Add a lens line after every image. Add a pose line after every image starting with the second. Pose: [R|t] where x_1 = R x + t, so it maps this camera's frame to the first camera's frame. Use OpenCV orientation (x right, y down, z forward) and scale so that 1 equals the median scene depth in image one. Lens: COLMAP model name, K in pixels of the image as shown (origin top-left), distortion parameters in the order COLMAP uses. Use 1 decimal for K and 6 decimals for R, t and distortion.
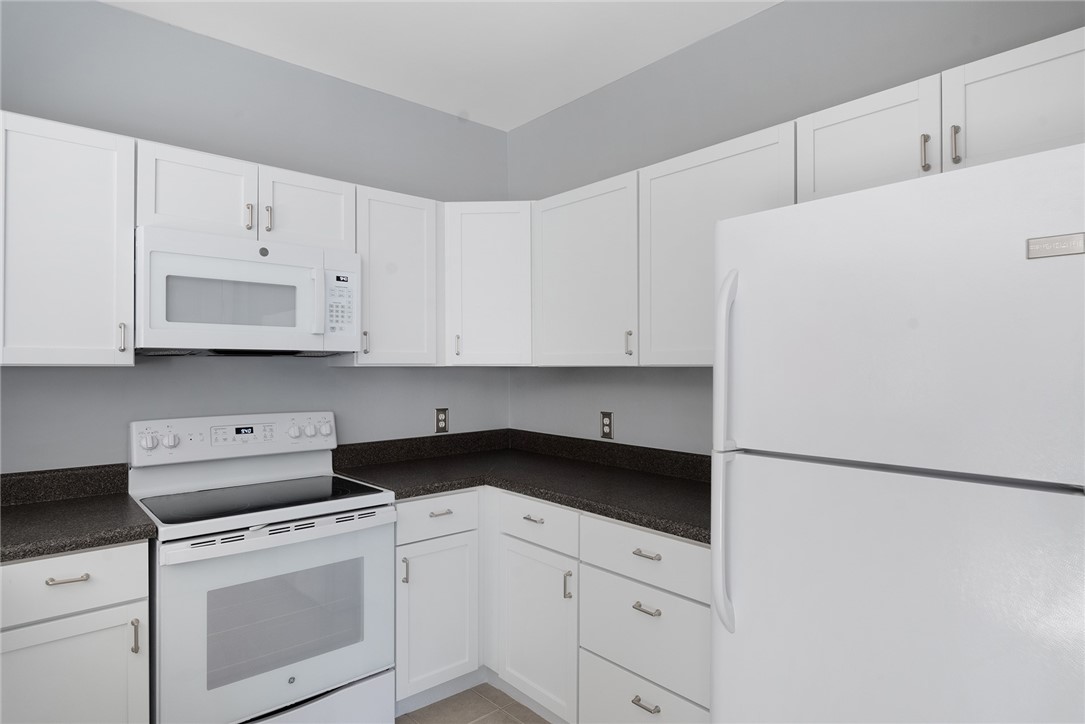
lens RADIAL K [[595.7, 0, 542.5], [0, 595.7, 362.0], [0, 0, 1]] dist [-0.000985, -0.000511]
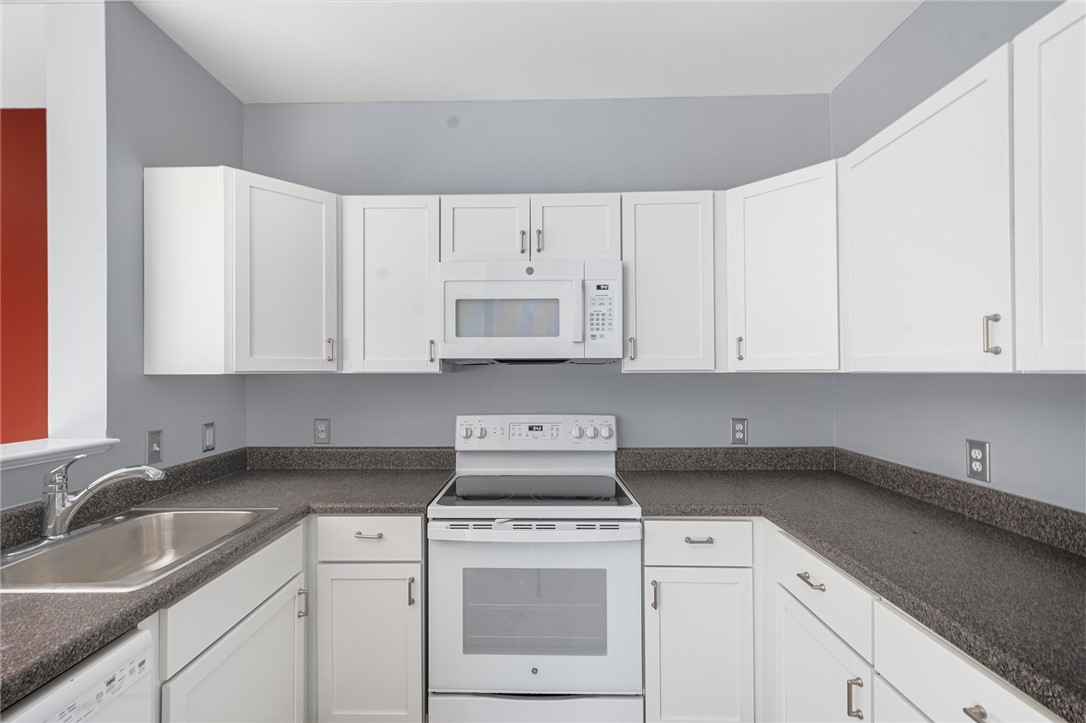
lens RADIAL K [[477.7, 0, 528.6], [0, 477.7, 367.6], [0, 0, 1]] dist [0.001984, -0.000241]
pose [[0.730679, -0.007976, -0.682675, 0.130263], [0.007746, 0.999964, -0.003393, -0.000144], [0.682677, -0.002808, 0.730715, 0.317624]]
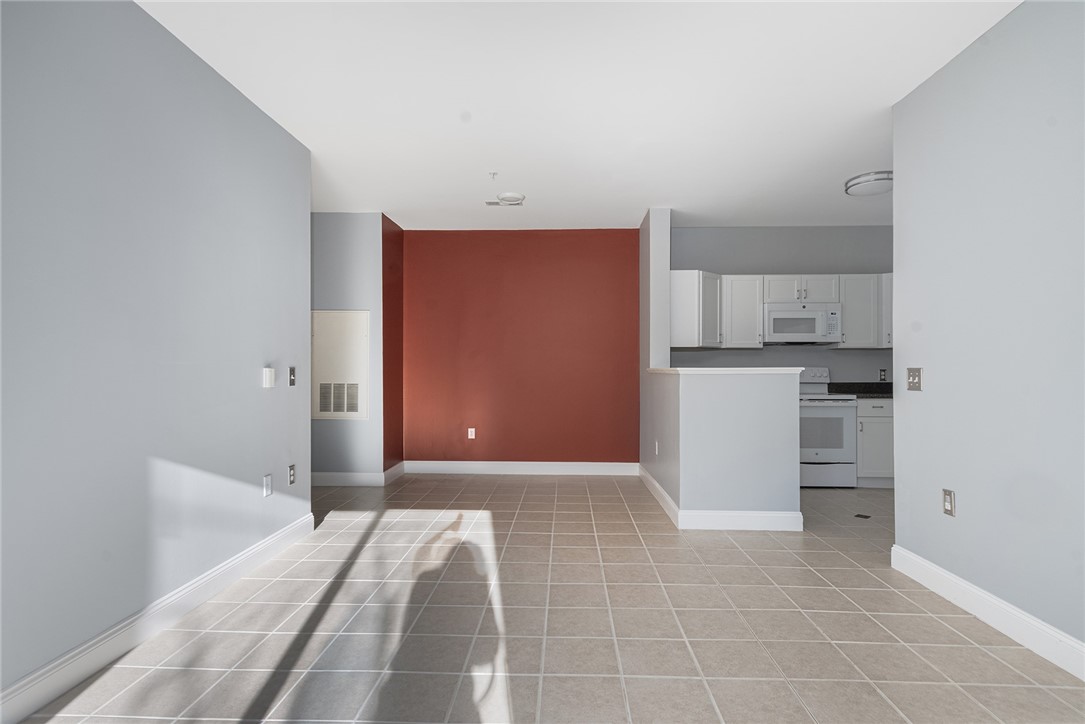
lens RADIAL K [[547.1, 0, 543.9], [0, 547.1, 367.8], [0, 0, 1]] dist [0.002013, -0.000499]
pose [[0.715270, -0.000314, -0.698848, 0.422222], [0.002803, 0.999993, 0.002420, 0.085457], [0.698843, -0.003690, 0.715266, -1.572274]]
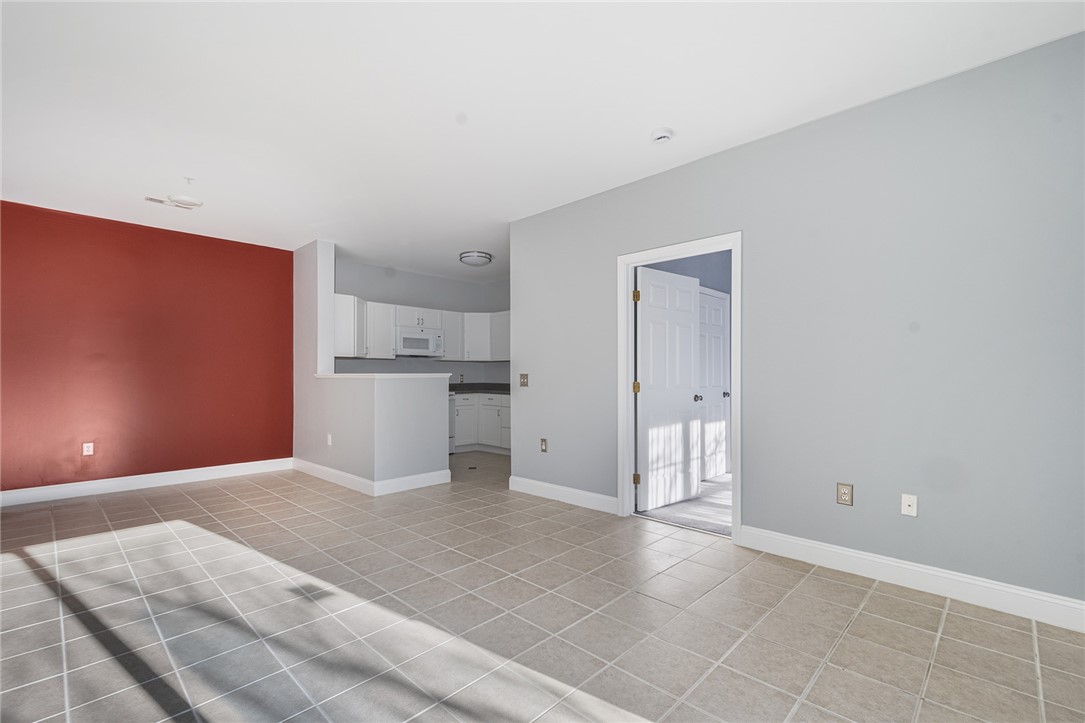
lens RADIAL K [[477.3, 0, 528.1], [0, 477.3, 367.6], [0, 0, 1]] dist [0.001984, -0.000241]
pose [[0.998311, 0.001297, 0.058087, 0.048252], [-0.000741, 0.999954, -0.009596, 0.084117], [-0.058097, 0.009537, 0.998265, -2.046765]]
